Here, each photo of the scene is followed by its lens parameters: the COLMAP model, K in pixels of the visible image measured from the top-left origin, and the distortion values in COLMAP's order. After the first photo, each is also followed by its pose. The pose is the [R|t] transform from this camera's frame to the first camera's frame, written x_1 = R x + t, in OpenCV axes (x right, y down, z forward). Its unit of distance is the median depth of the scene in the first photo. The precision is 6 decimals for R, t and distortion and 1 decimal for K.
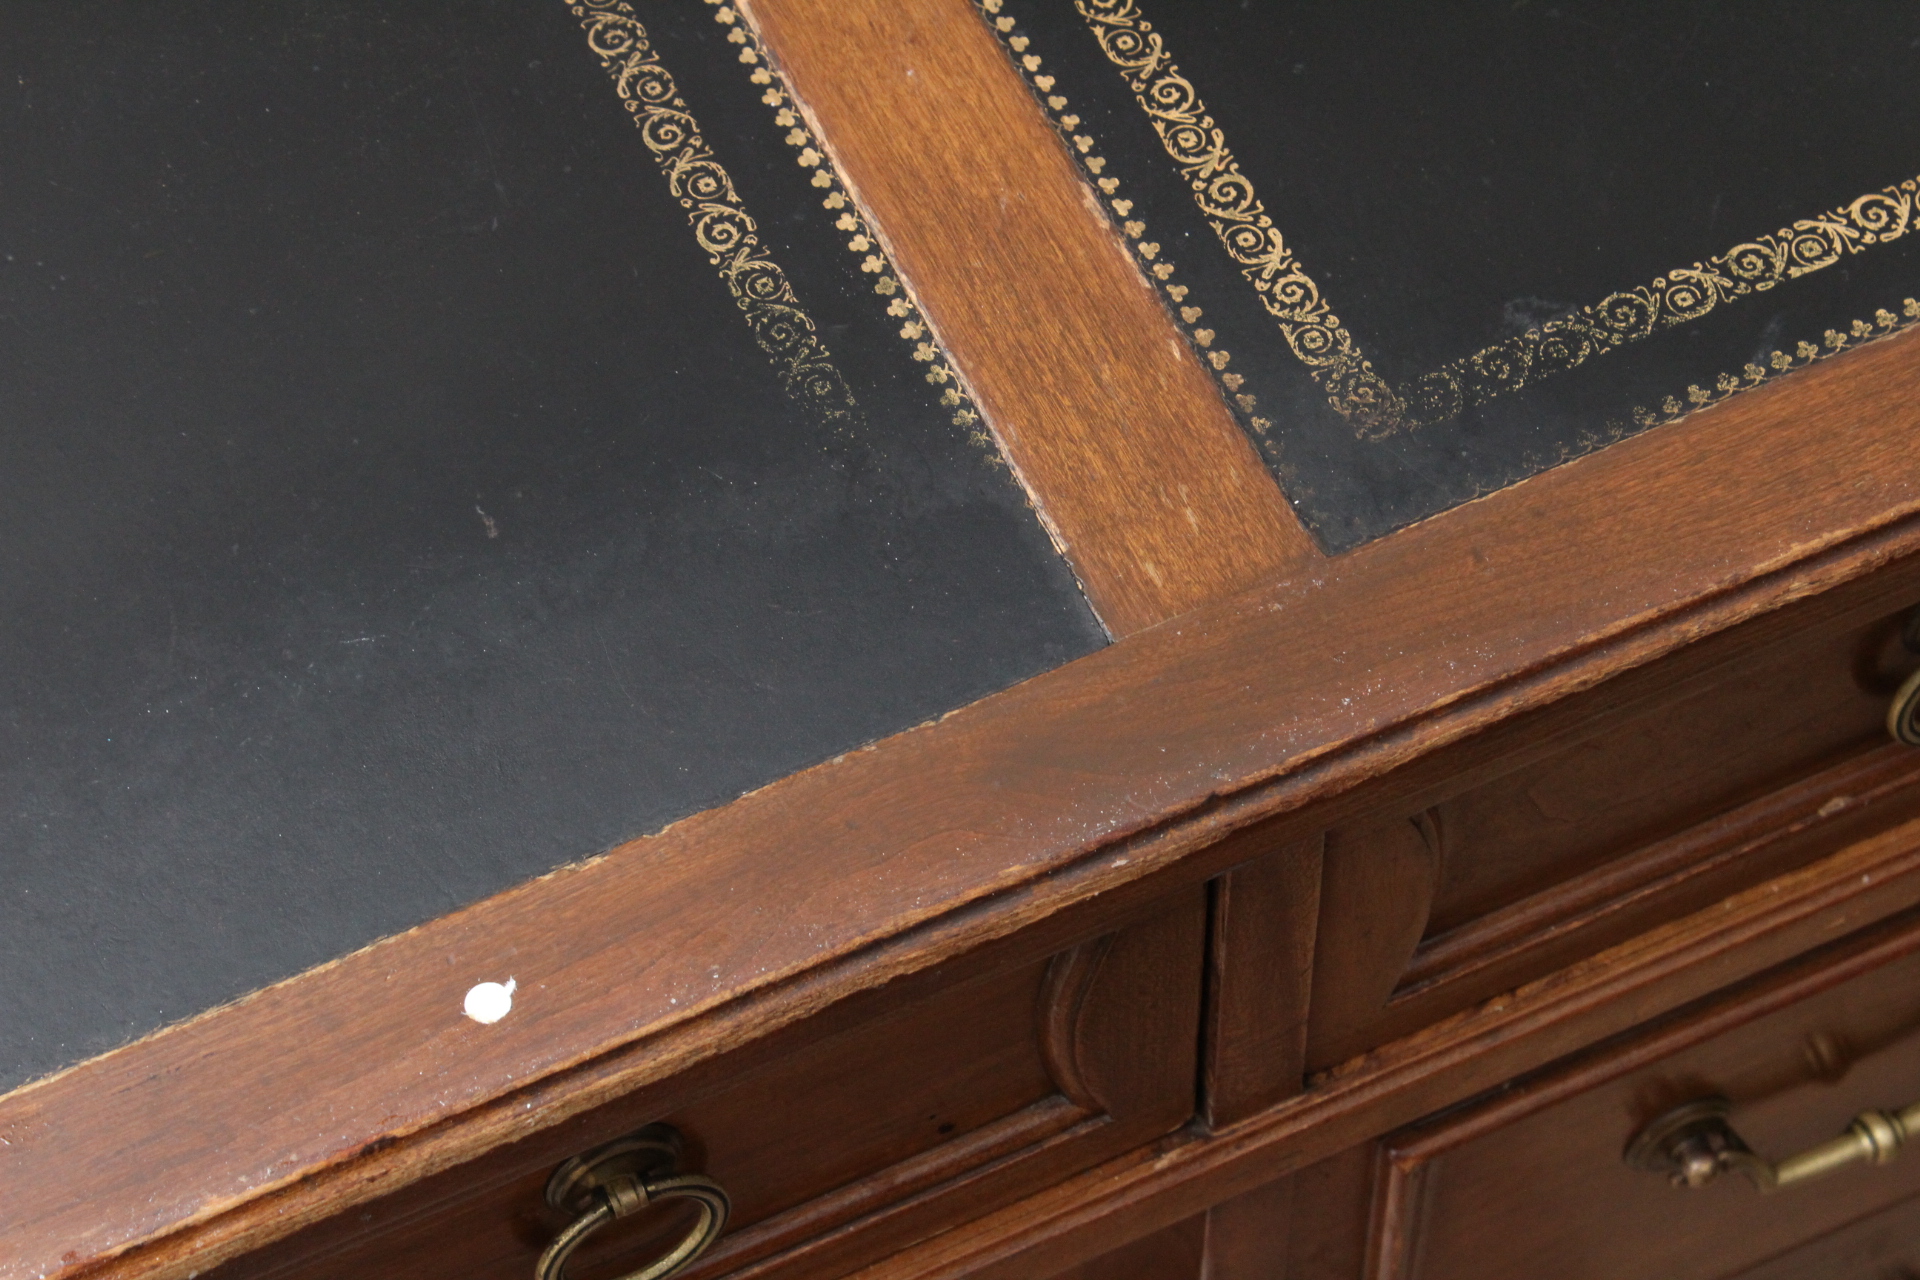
lens RADIAL K [[4537.9, 0, 933.8], [0, 4537.9, 639.0], [0, 0, 1]] dist [0.071837, 0.229087]
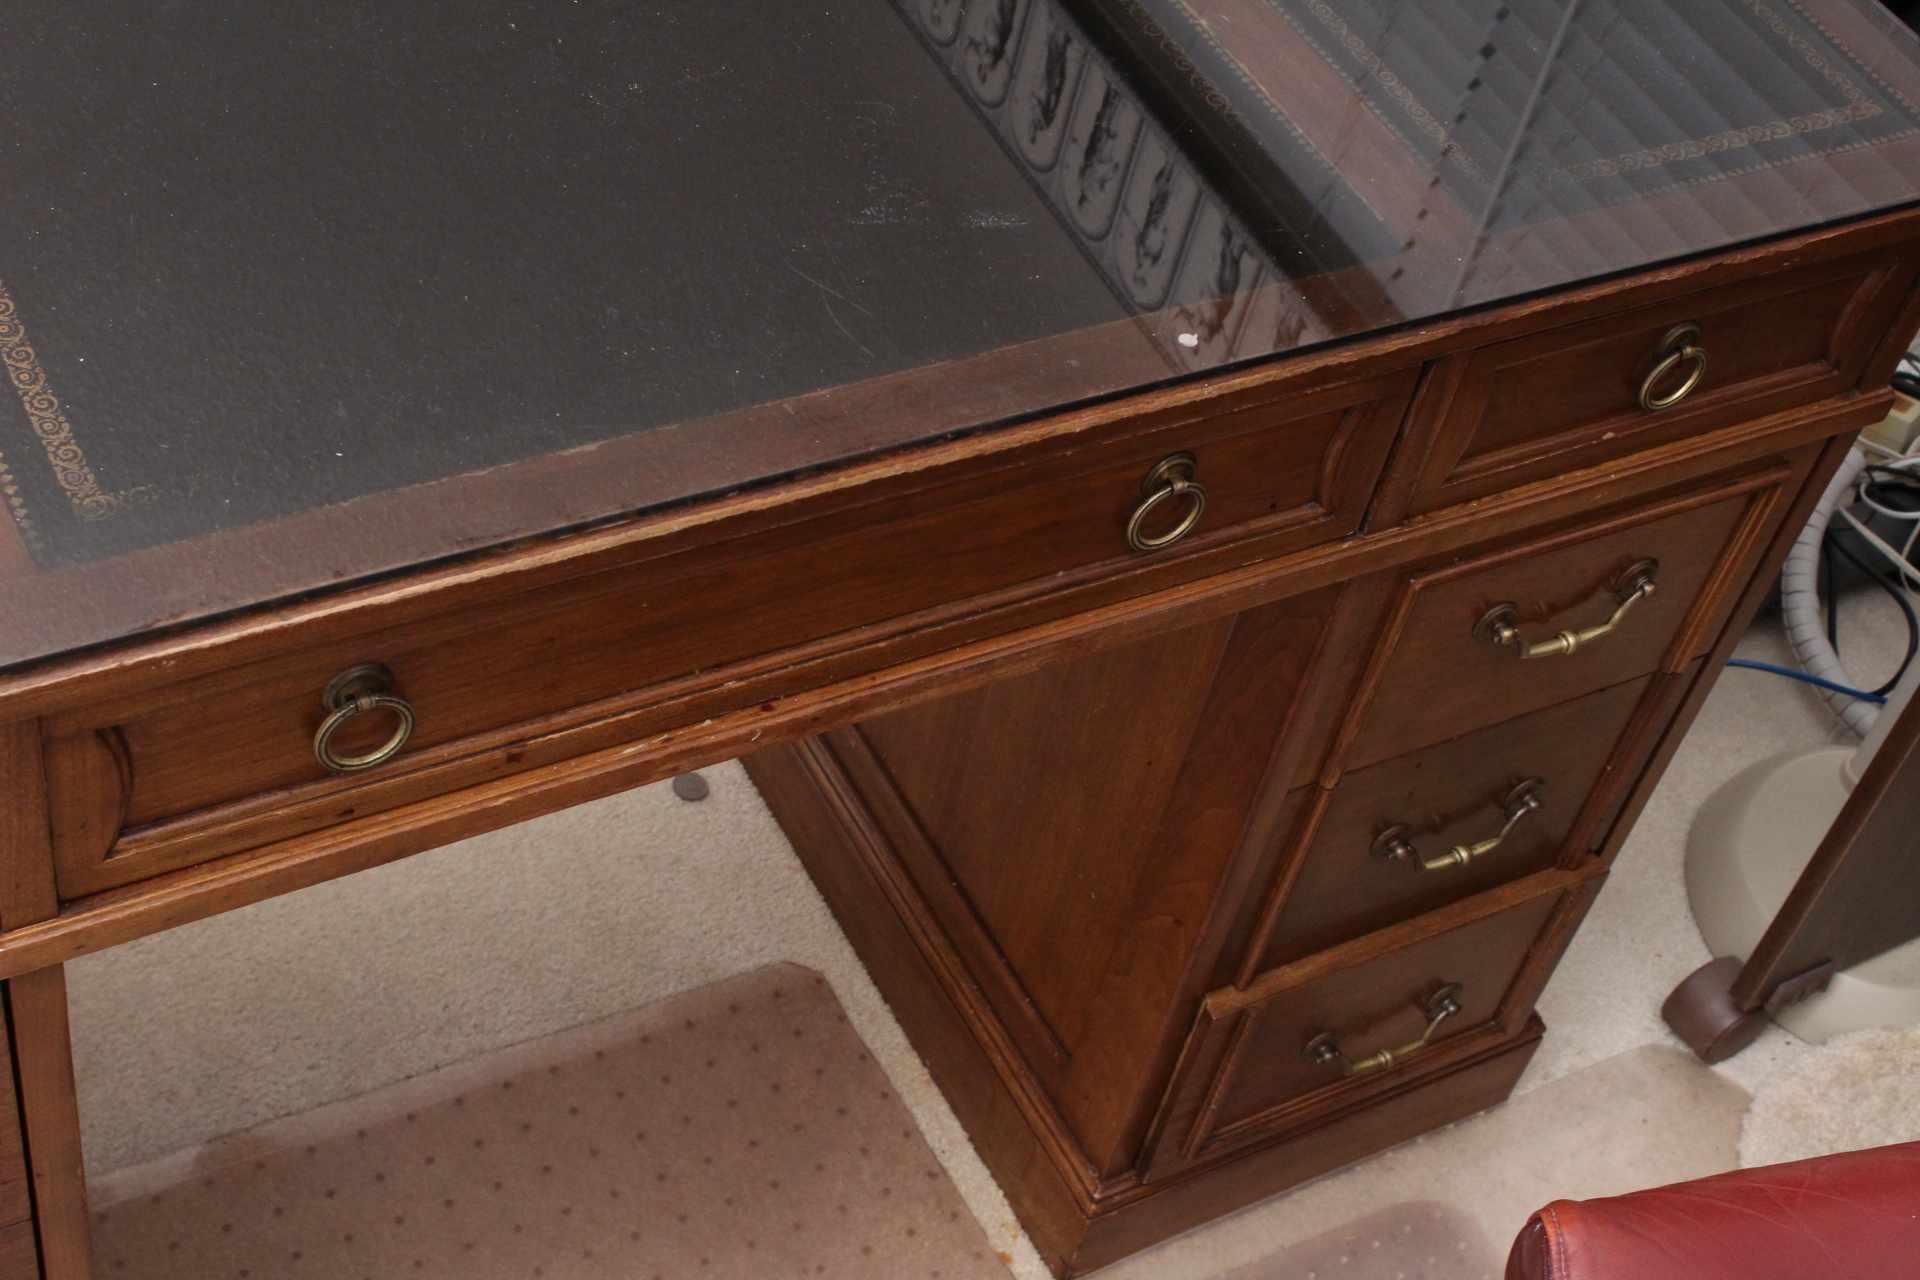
lens RADIAL K [[2731.1, 0, 960.0], [0, 2731.1, 640.0], [0, 0, 1]] dist [-0.055857, 0.073290]
pose [[0.976902, 0.086810, 0.195258, -0.435147], [-0.055369, 0.985387, -0.161078, 0.425708], [-0.206388, 0.146546, 0.967434, -0.300531]]
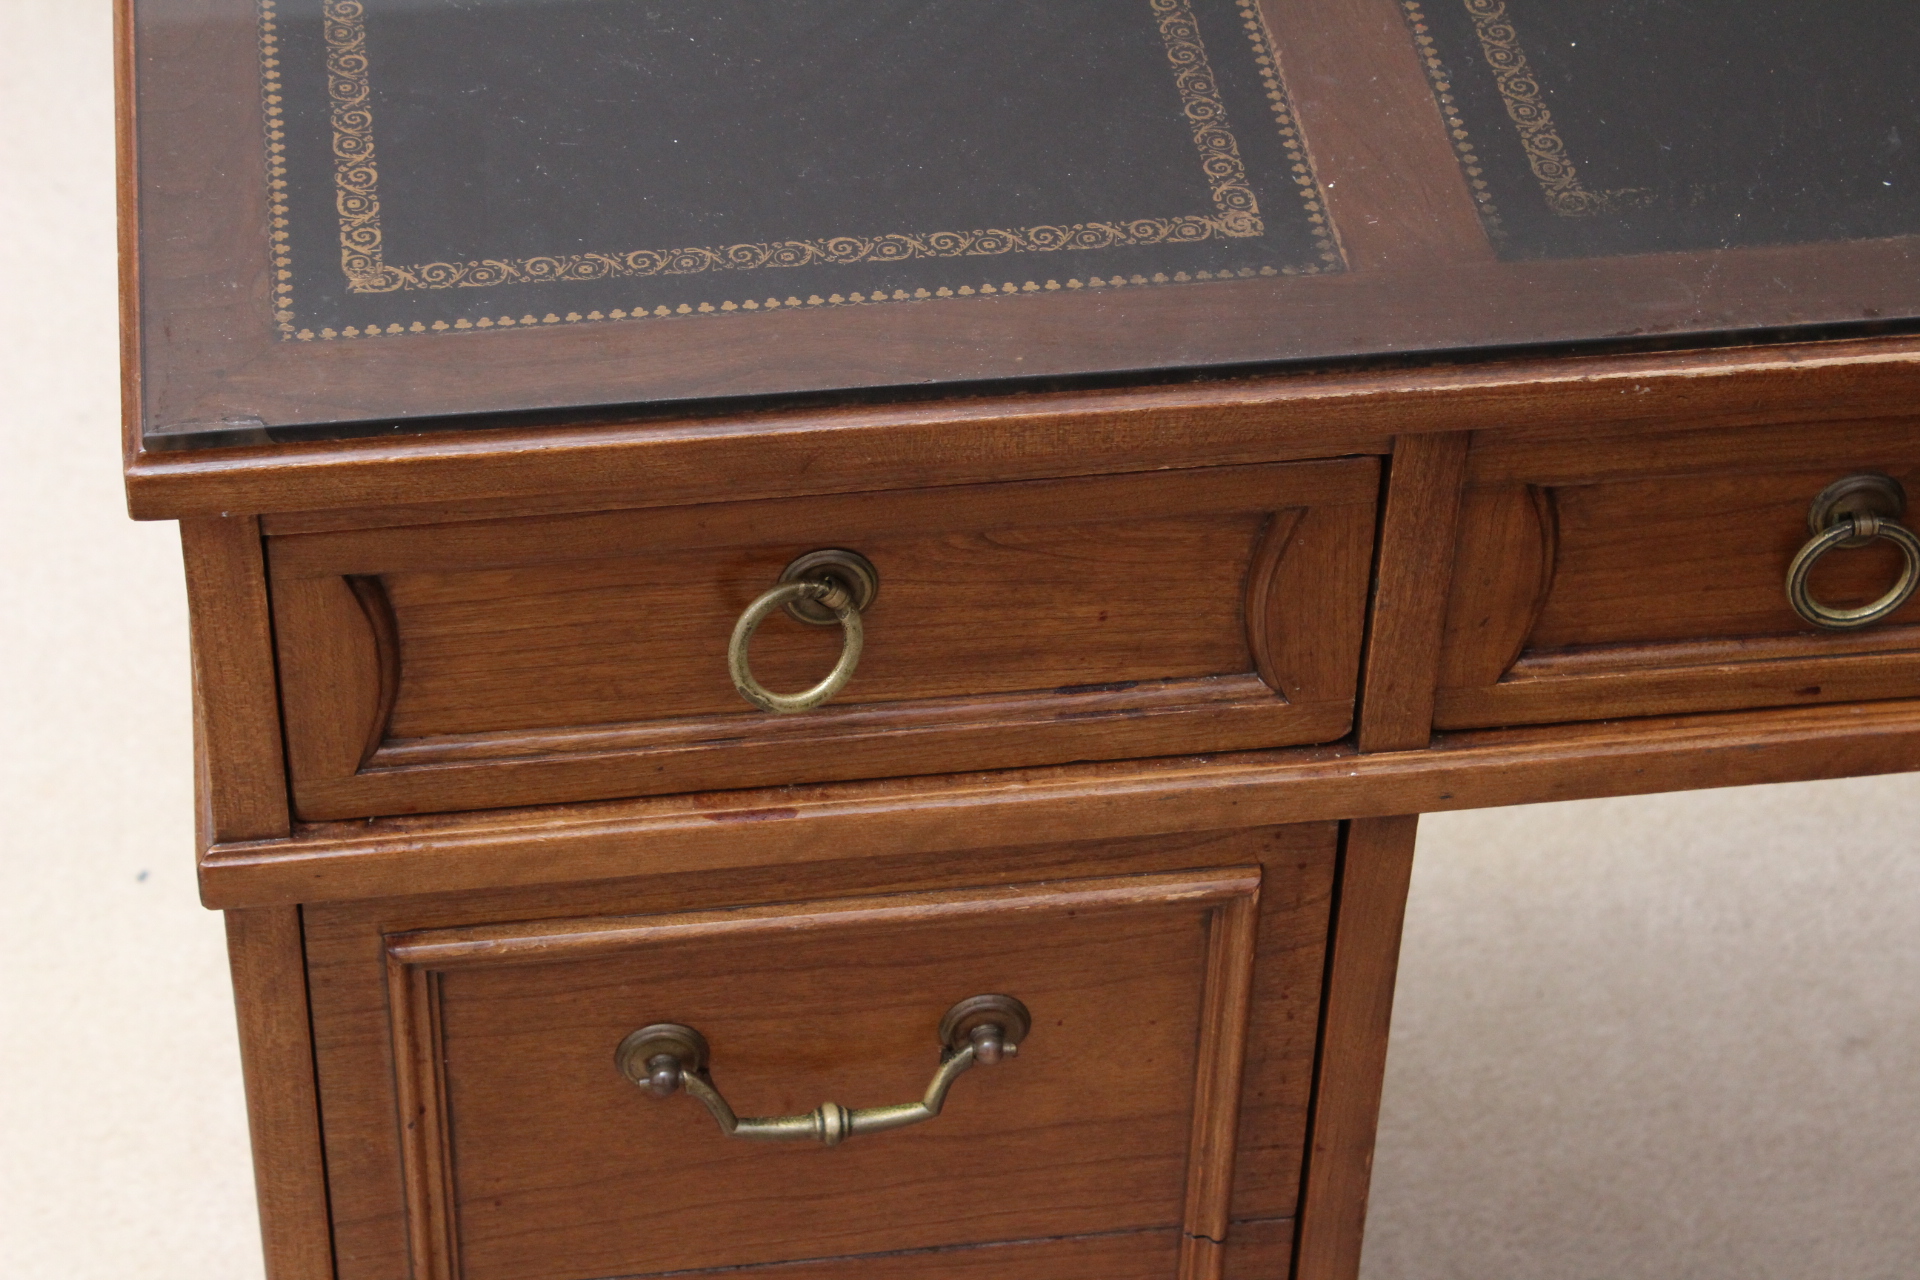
lens RADIAL K [[4537.9, 0, 933.8], [0, 4537.9, 639.0], [0, 0, 1]] dist [0.071837, 0.229087]
pose [[0.954760, 0.230385, -0.188034, -0.456177], [-0.269883, 0.936828, -0.222523, 0.724538], [0.124890, 0.263203, 0.956623, -0.556034]]
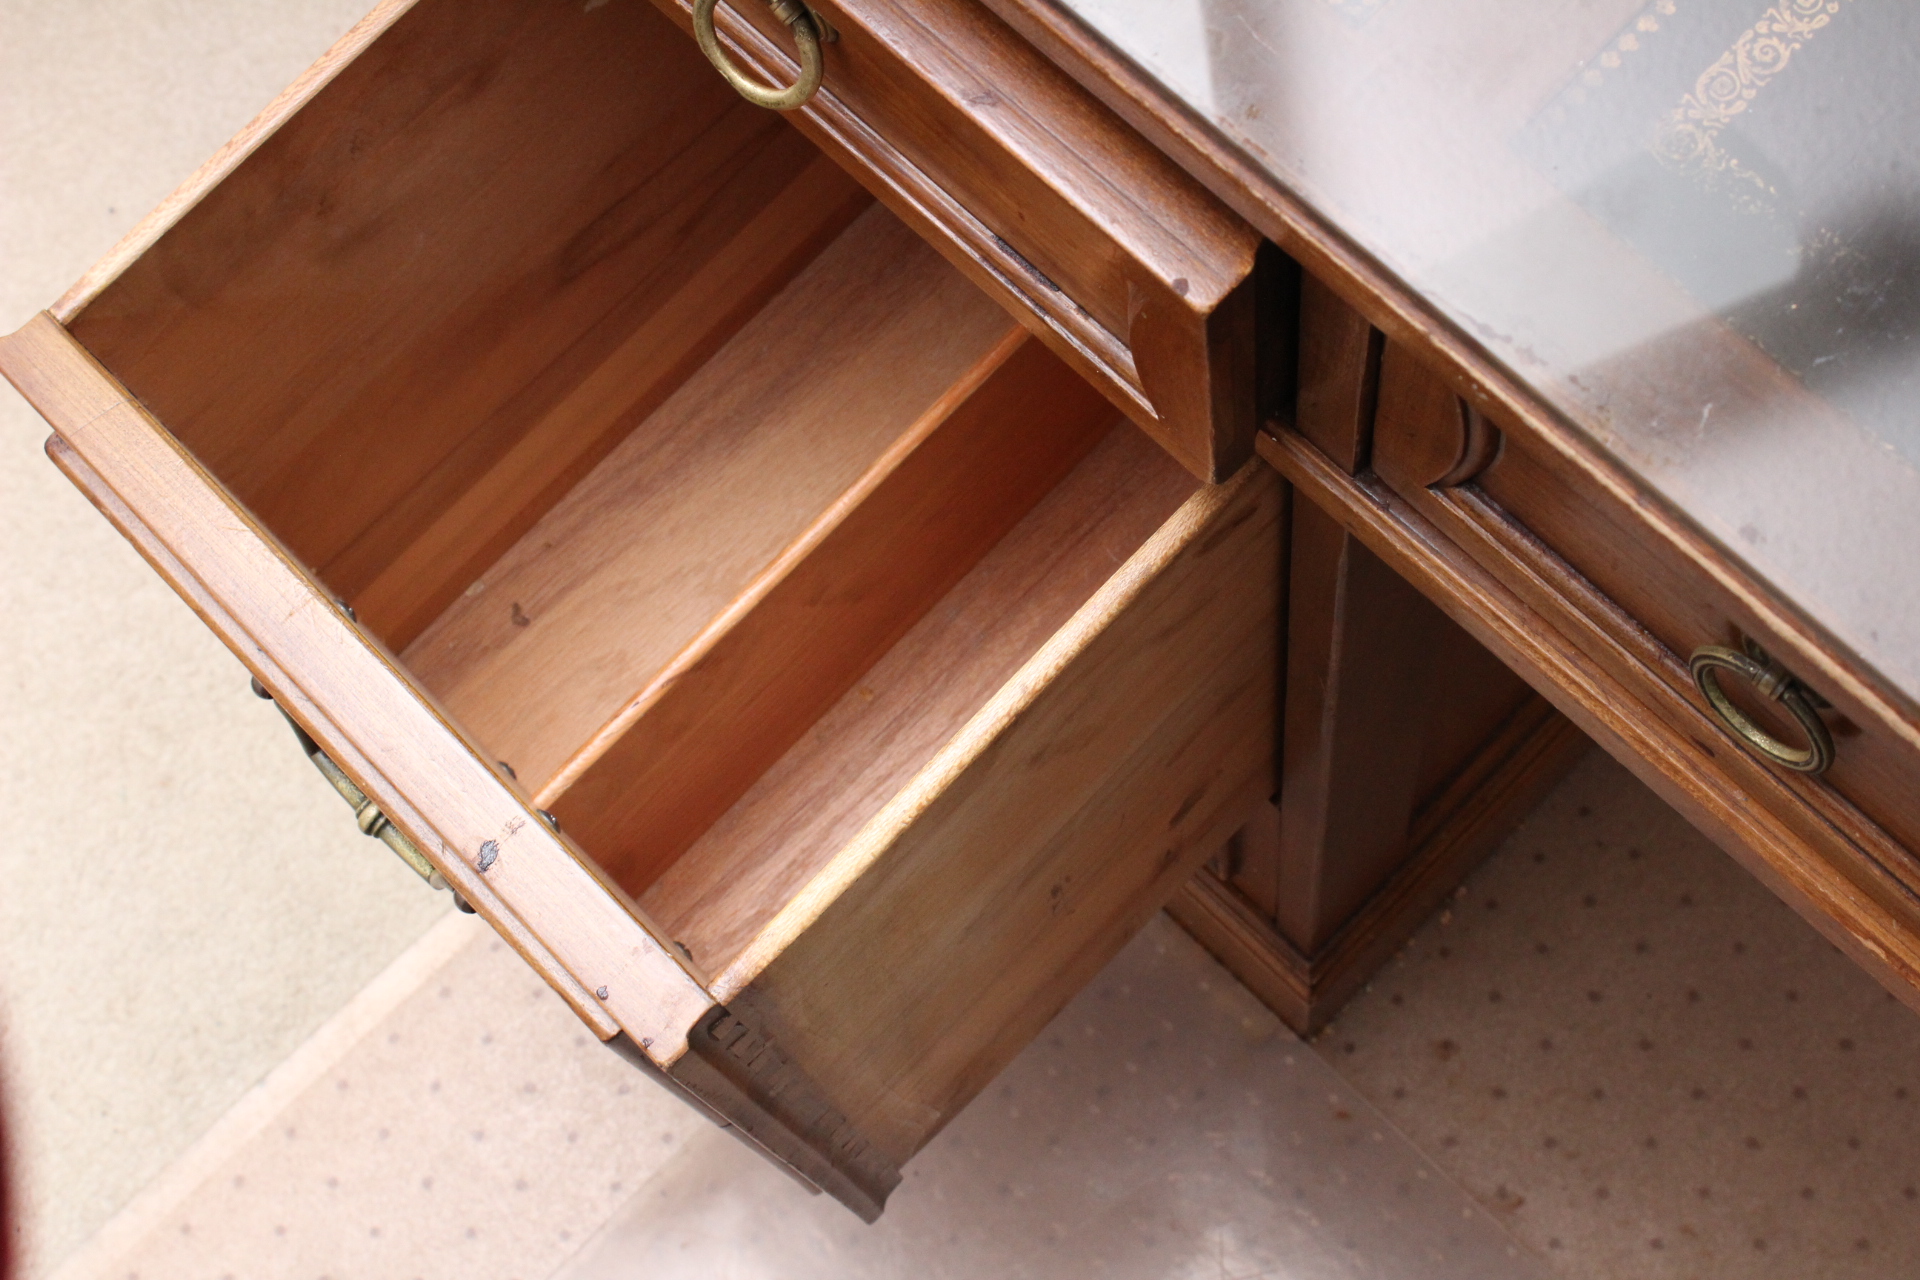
lens RADIAL K [[2795.8, 0, 960.0], [0, 2795.8, 640.0], [0, 0, 1]] dist [-0.013136, 0.000438]
pose [[0.340502, 0.884635, -0.318558, -0.302763], [-0.727062, 0.462555, 0.507369, 0.055186], [0.596187, 0.058852, 0.800686, 0.178412]]
